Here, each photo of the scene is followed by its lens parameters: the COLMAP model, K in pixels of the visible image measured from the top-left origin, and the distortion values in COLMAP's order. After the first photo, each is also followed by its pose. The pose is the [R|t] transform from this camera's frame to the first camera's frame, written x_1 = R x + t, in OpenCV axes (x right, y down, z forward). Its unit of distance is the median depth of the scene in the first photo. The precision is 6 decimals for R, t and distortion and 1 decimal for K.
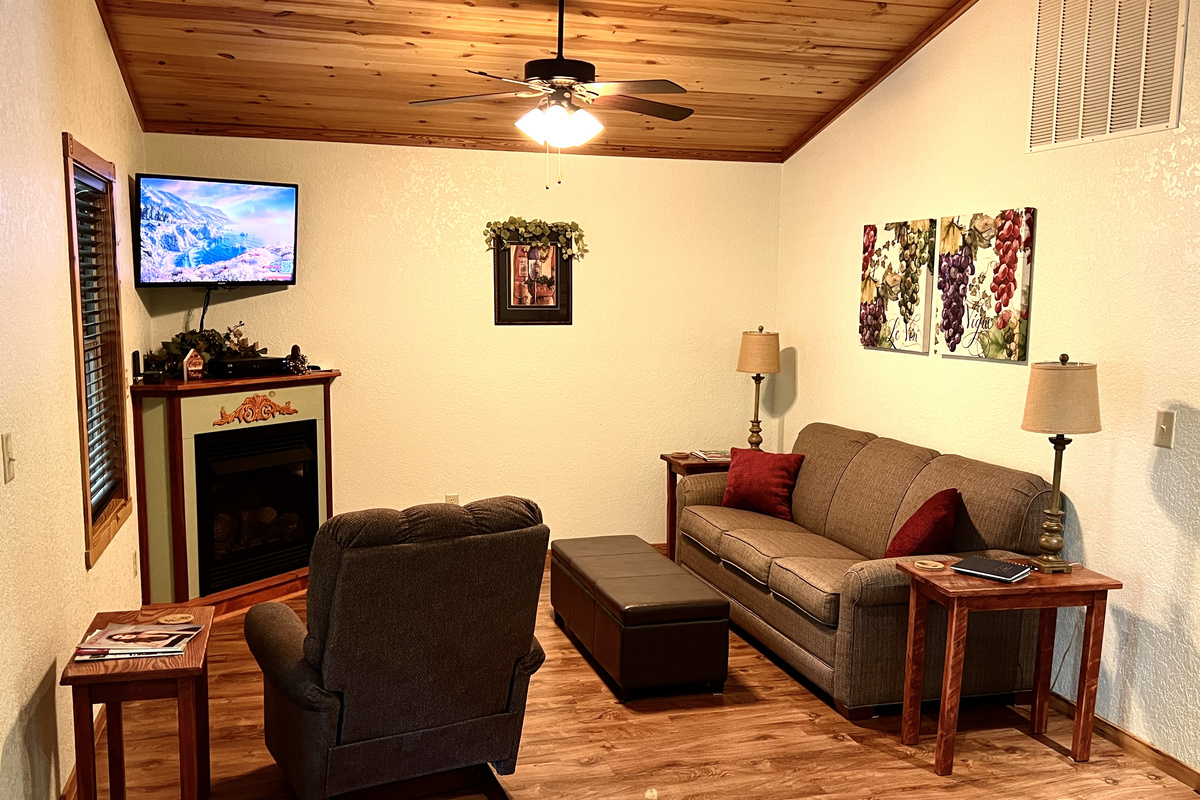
lens RADIAL K [[1096.4, 0, 600.3], [0, 1096.4, 452.7], [0, 0, 1]] dist [0.021930, -0.002620]
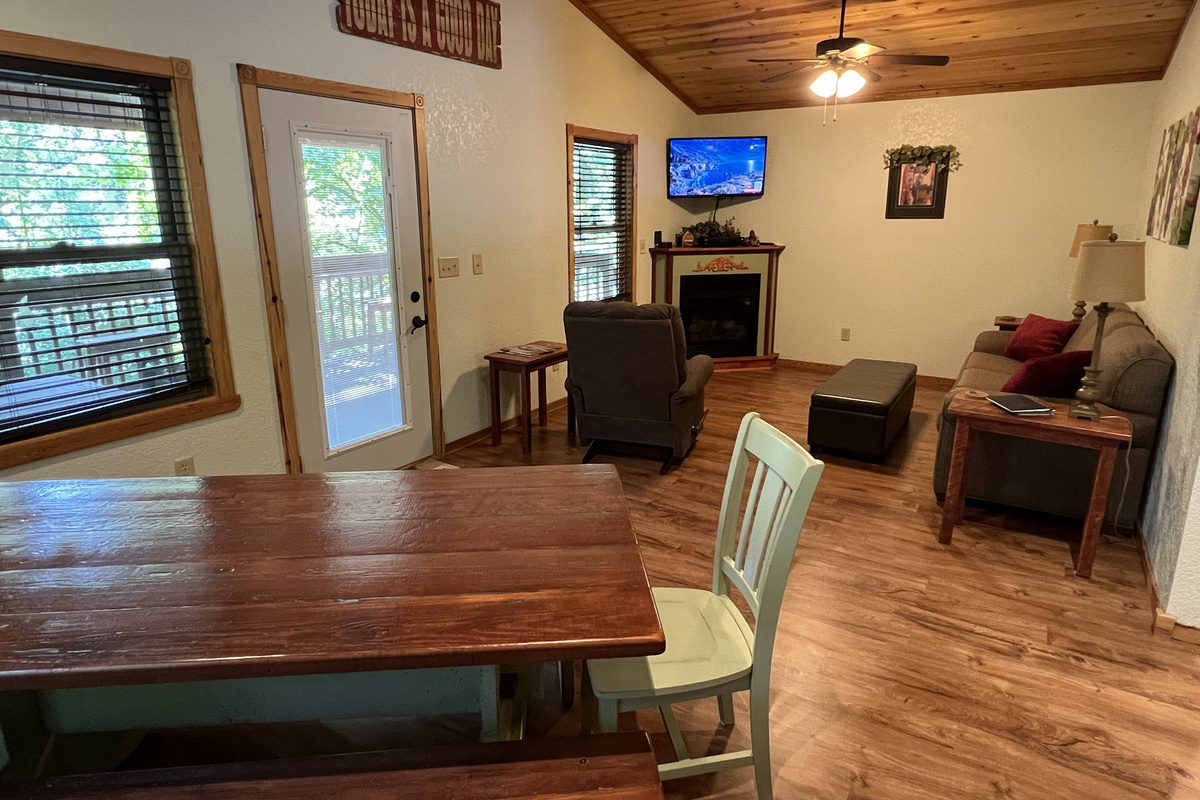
lens RADIAL K [[692.3, 0, 598.2], [0, 692.3, 379.2], [0, 0, 1]] dist [0.000332, -0.001506]
pose [[0.662657, 0.166705, -0.730133, 0.410011], [-0.095825, 0.985771, 0.138103, 0.008183], [0.742767, -0.021550, 0.669203, 0.068571]]
